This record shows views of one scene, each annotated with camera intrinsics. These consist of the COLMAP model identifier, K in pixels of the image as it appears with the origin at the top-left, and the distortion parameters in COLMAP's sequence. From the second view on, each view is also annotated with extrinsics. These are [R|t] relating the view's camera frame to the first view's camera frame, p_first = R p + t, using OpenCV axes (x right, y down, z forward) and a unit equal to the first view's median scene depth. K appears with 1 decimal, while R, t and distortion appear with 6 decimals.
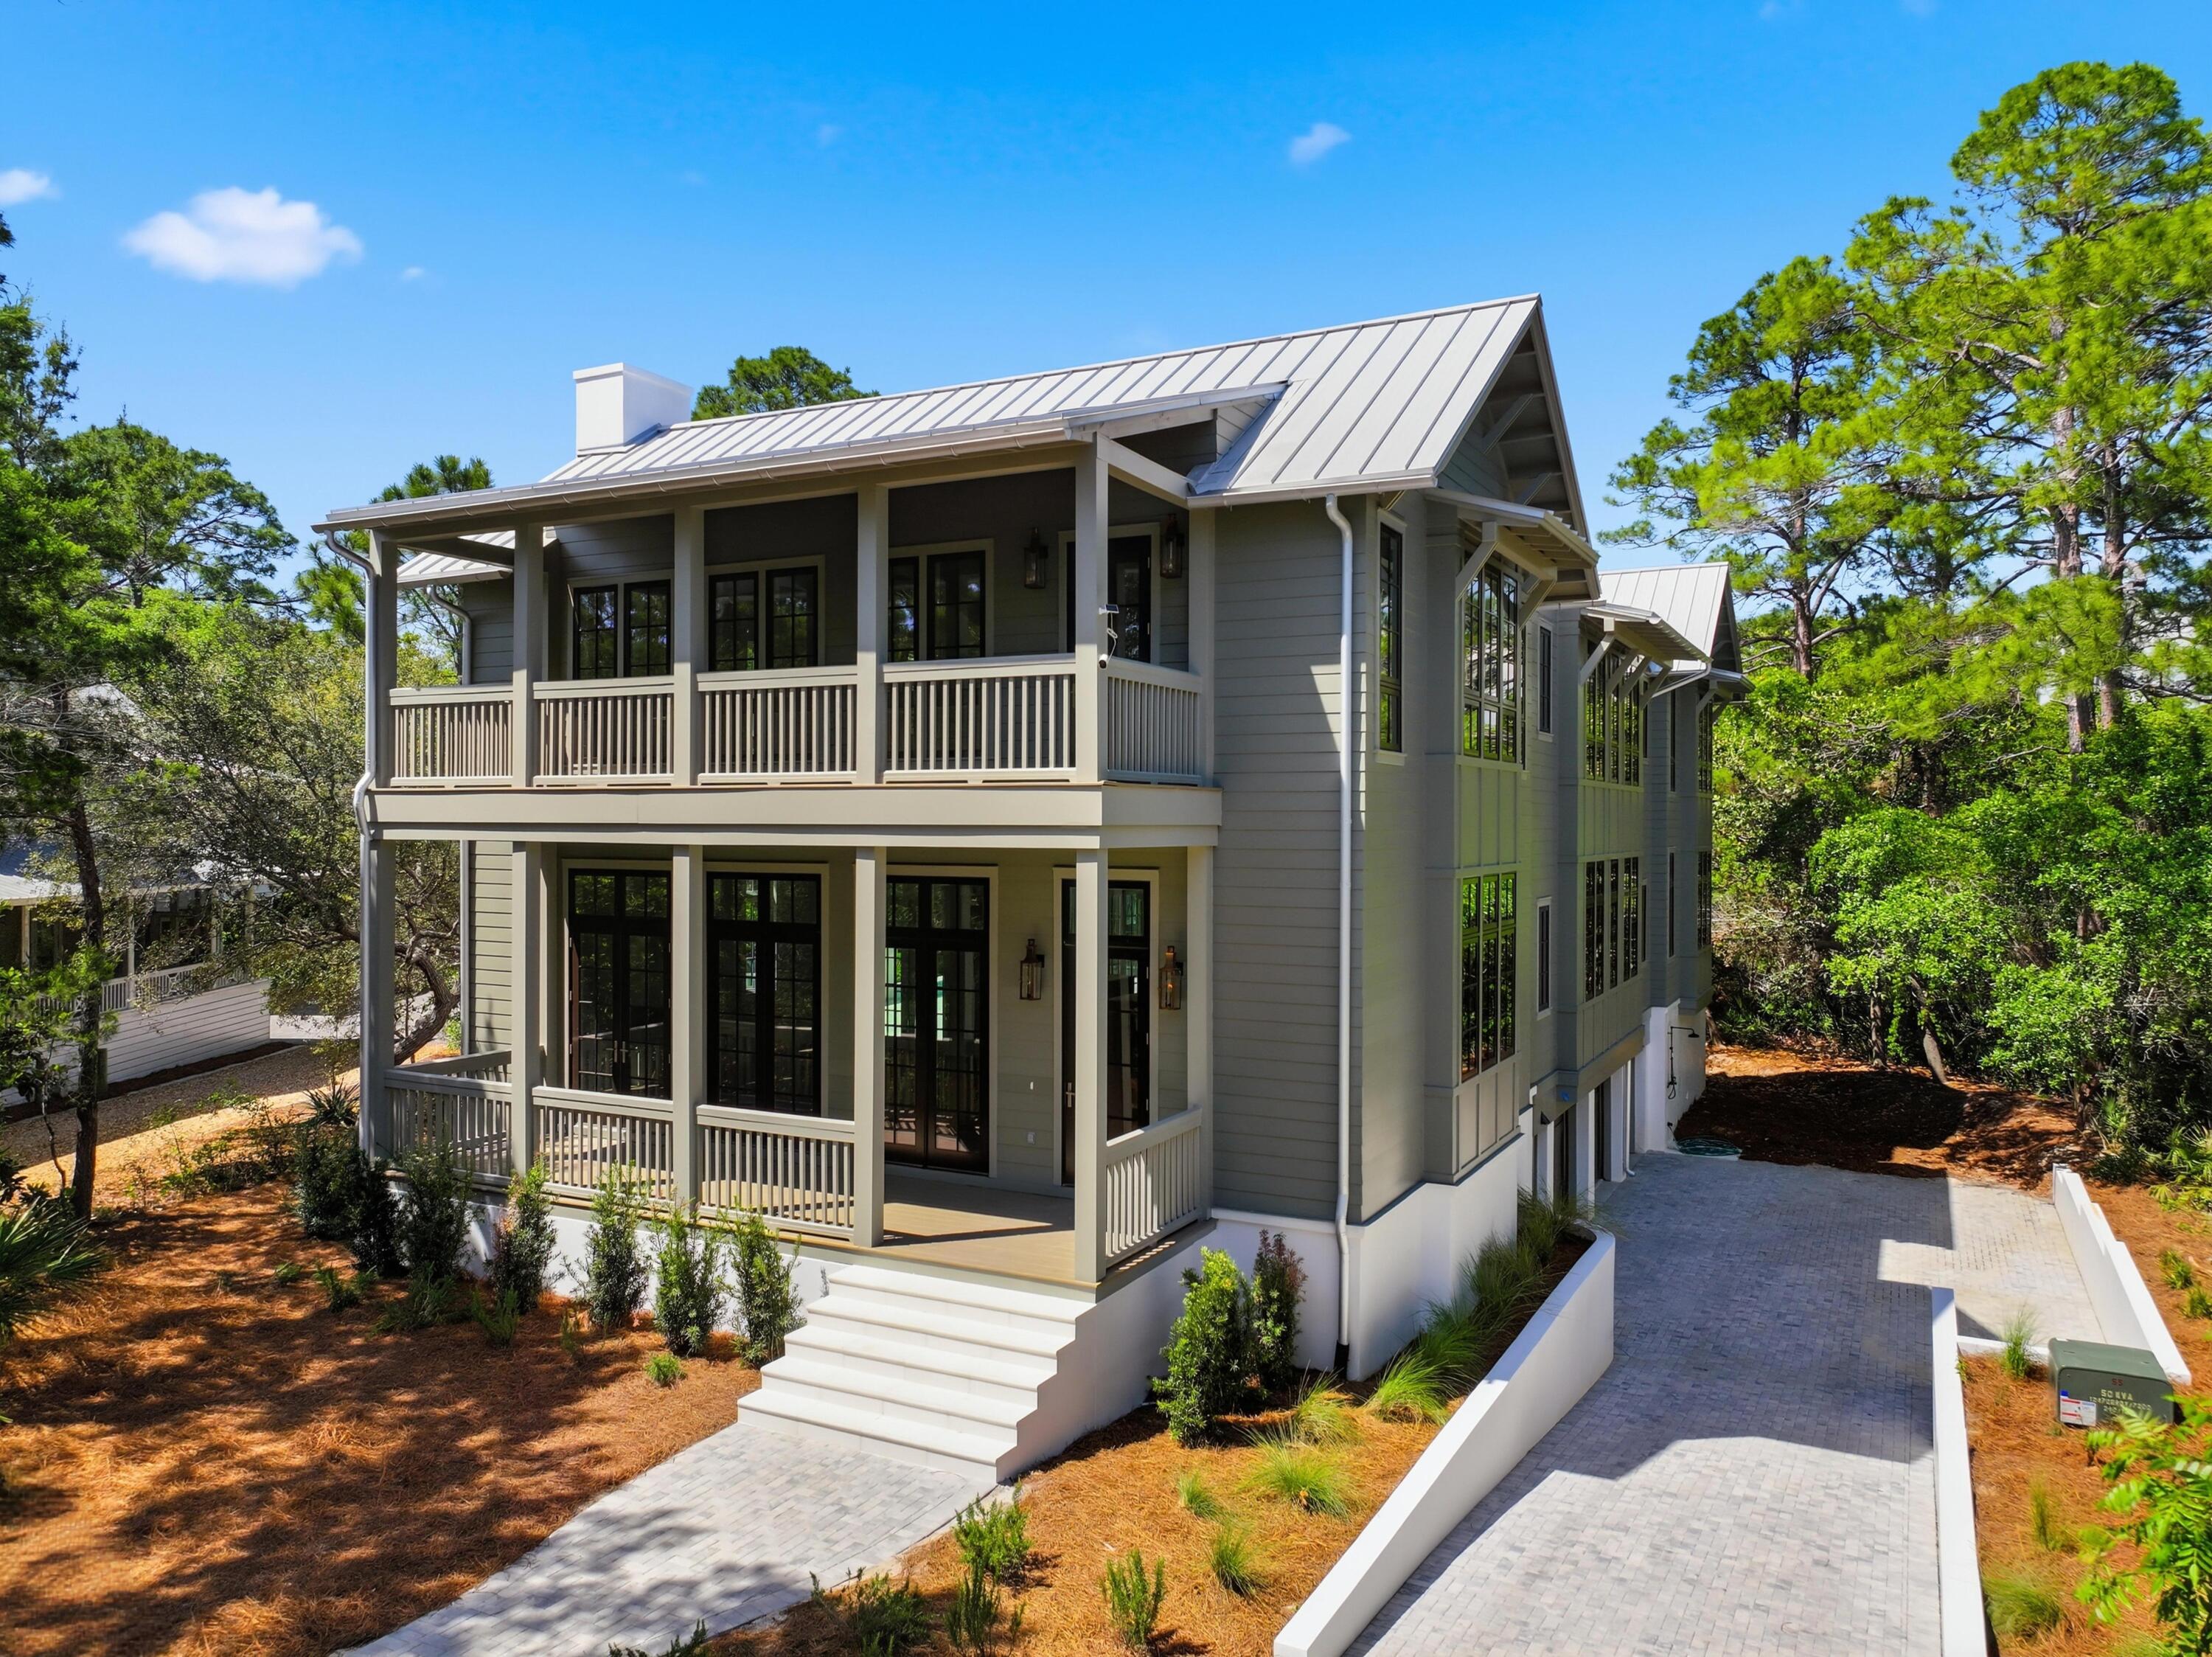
lens RADIAL K [[1535.1, 0, 1118.6], [0, 1535.1, 841.2], [0, 0, 1]] dist [-0.001195, 0.006191]
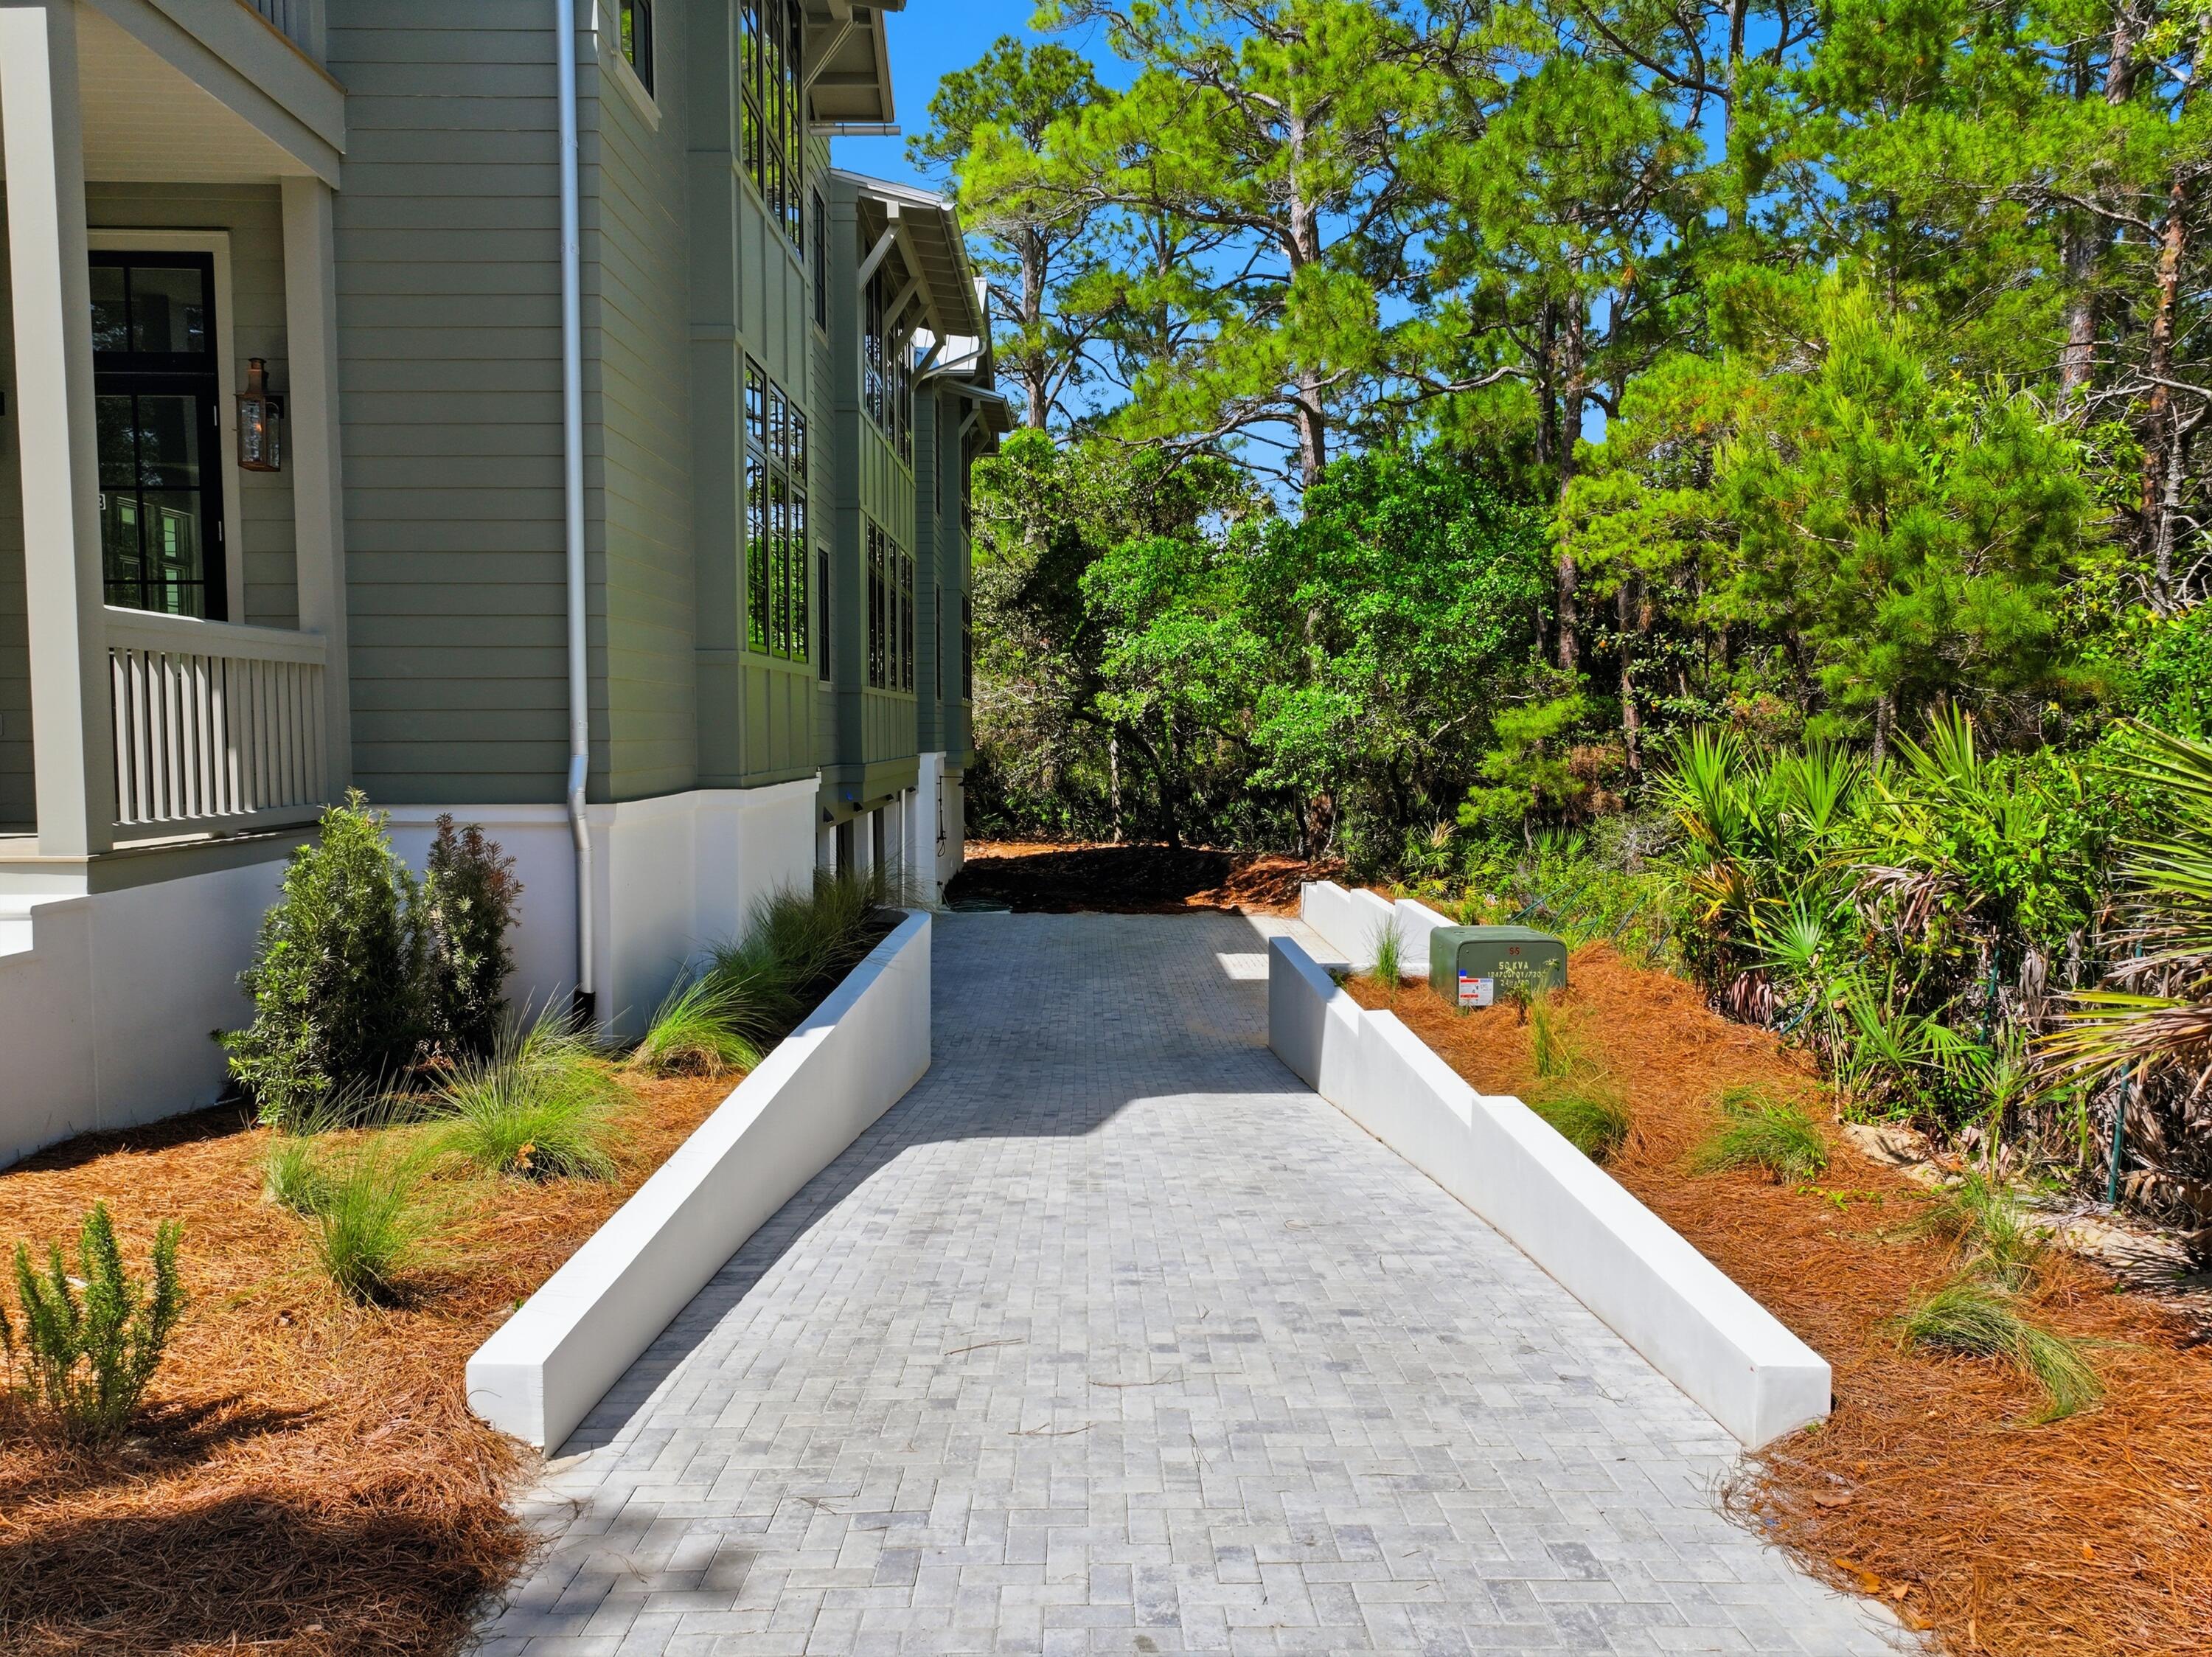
lens RADIAL K [[1535.1, 0, 1118.6], [0, 1535.1, 841.2], [0, 0, 1]] dist [-0.001195, 0.006191]
pose [[0.878130, -0.034656, 0.477166, 0.039067], [0.002339, 0.997672, 0.068156, 0.222706], [-0.478417, -0.058734, 0.876166, 0.340922]]
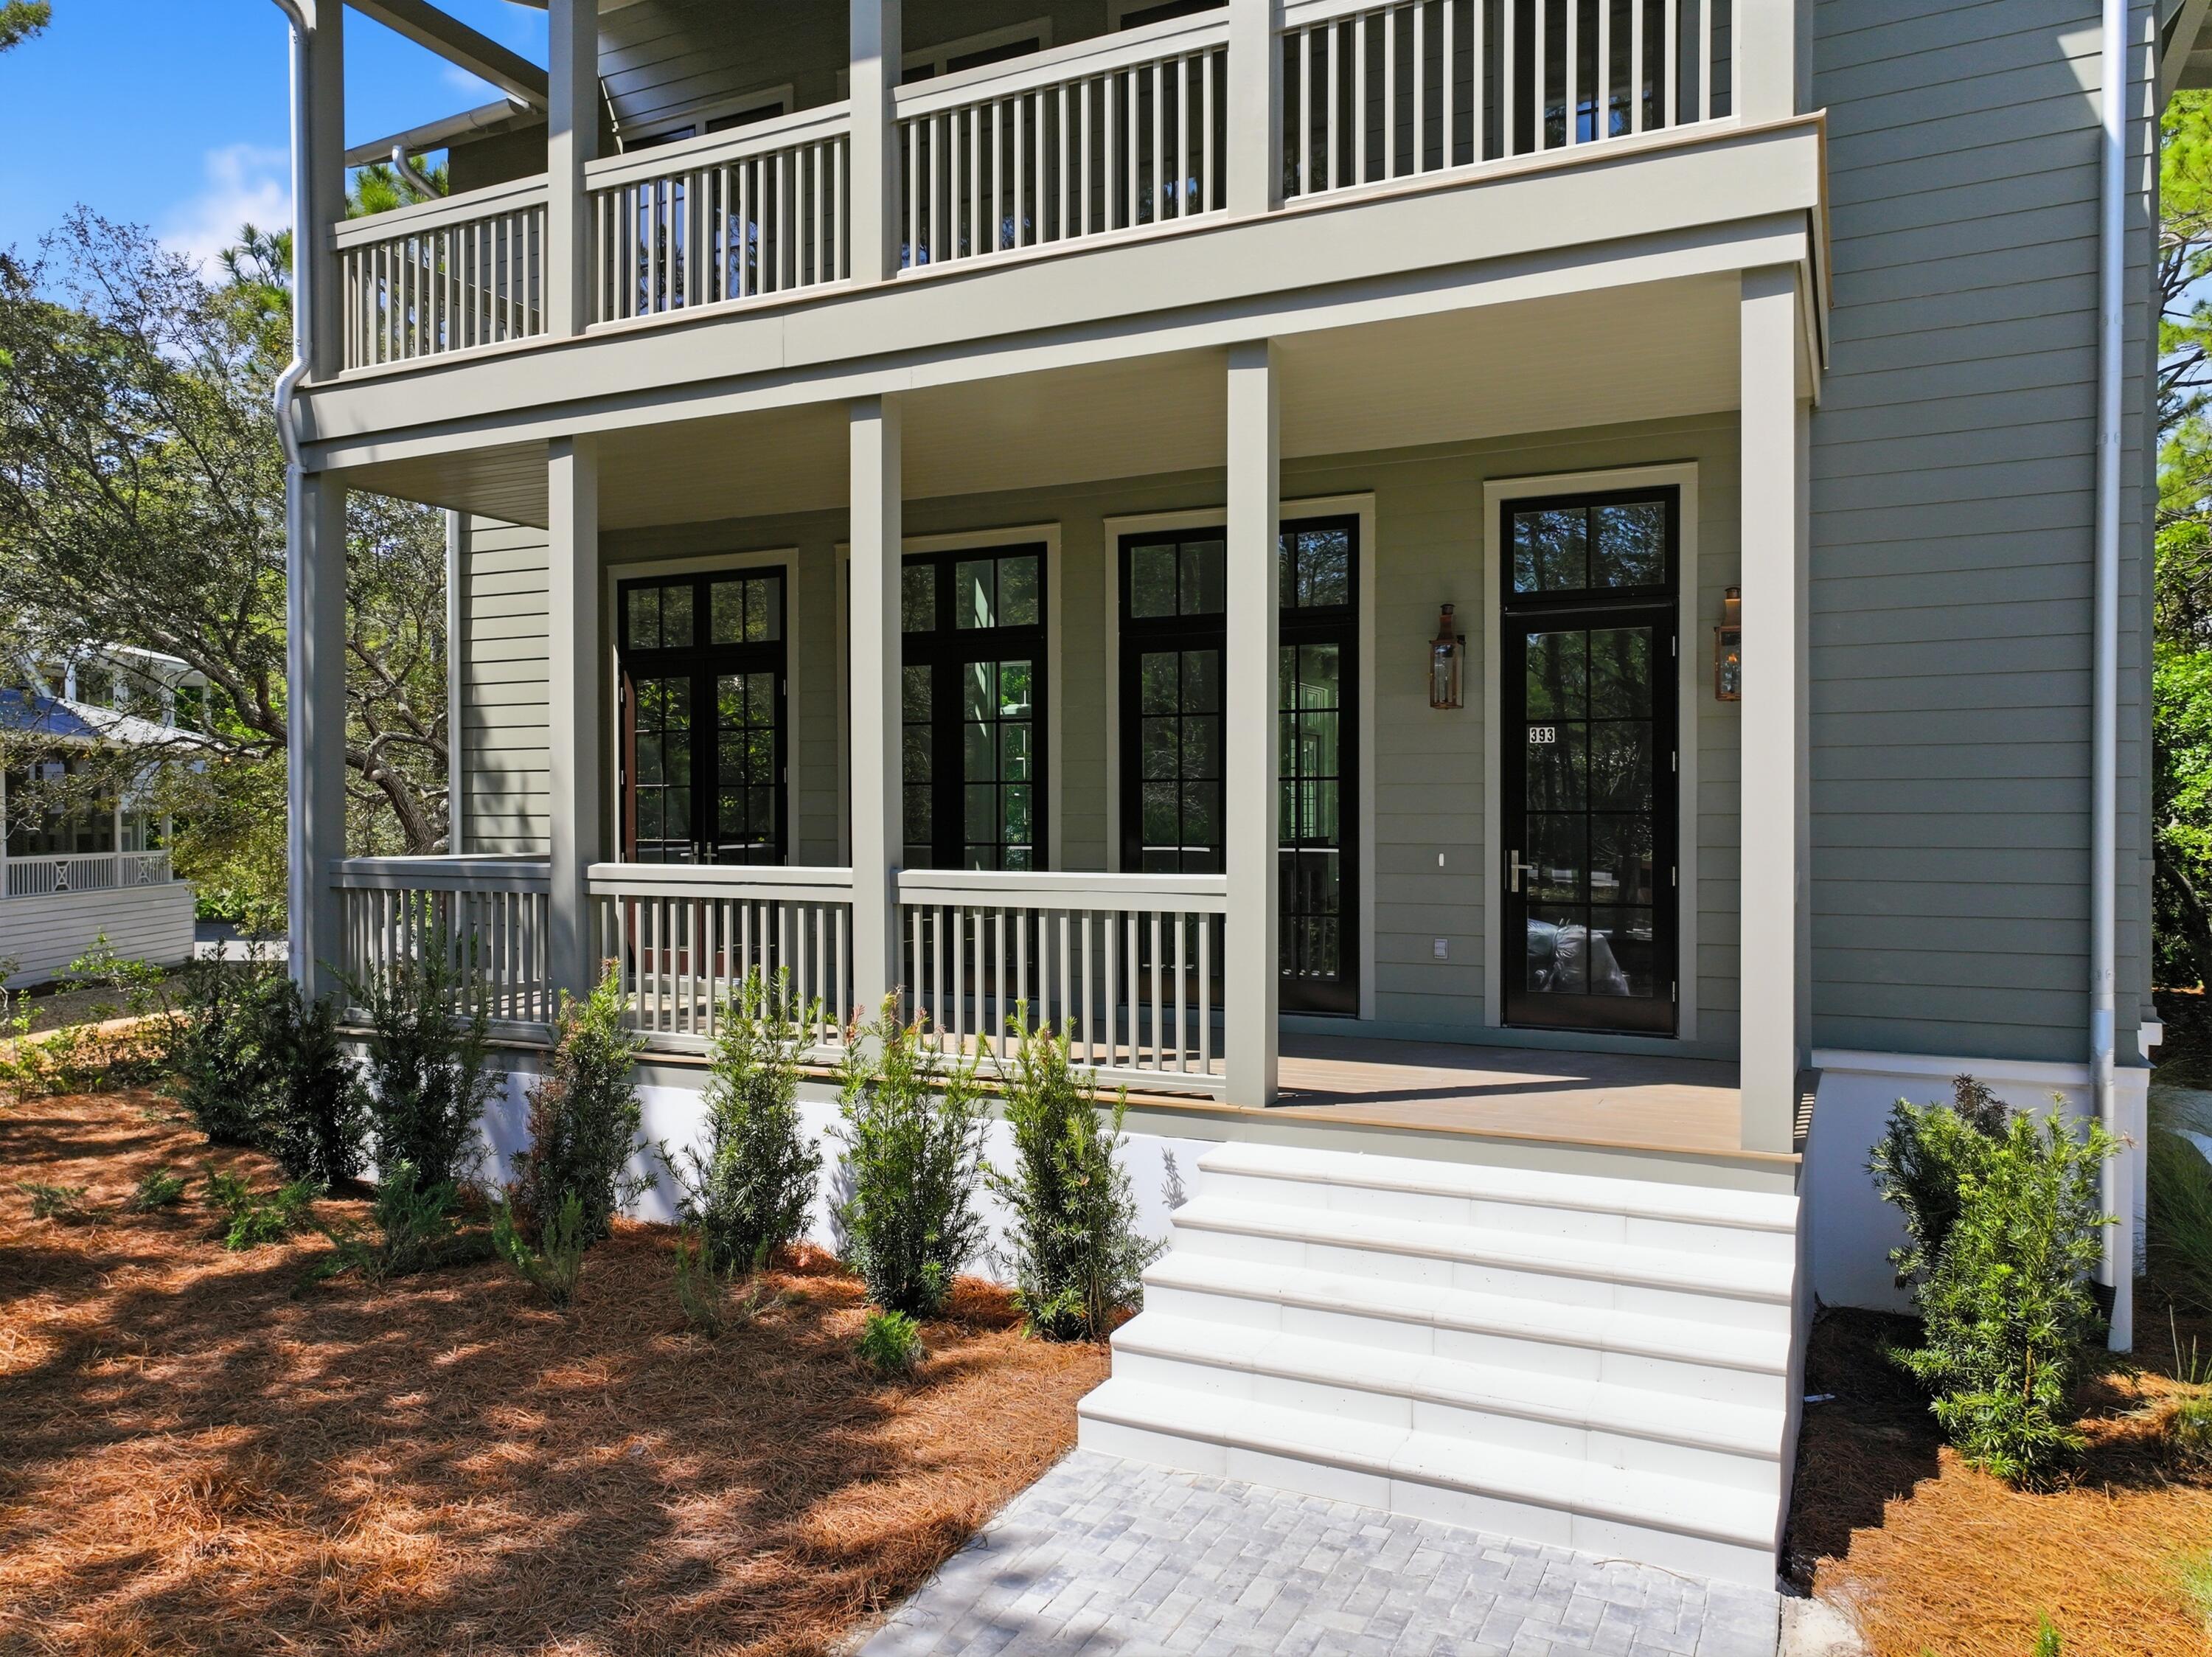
lens RADIAL K [[1555.9, 0, 1106.0], [0, 1555.9, 828.5], [0, 0, 1]] dist [0.007032, 0.001402]
pose [[0.999869, -0.005704, 0.015163, -0.216147], [0.005724, 0.999983, -0.001305, 0.164330], [-0.015155, 0.001391, 0.999884, 0.454016]]
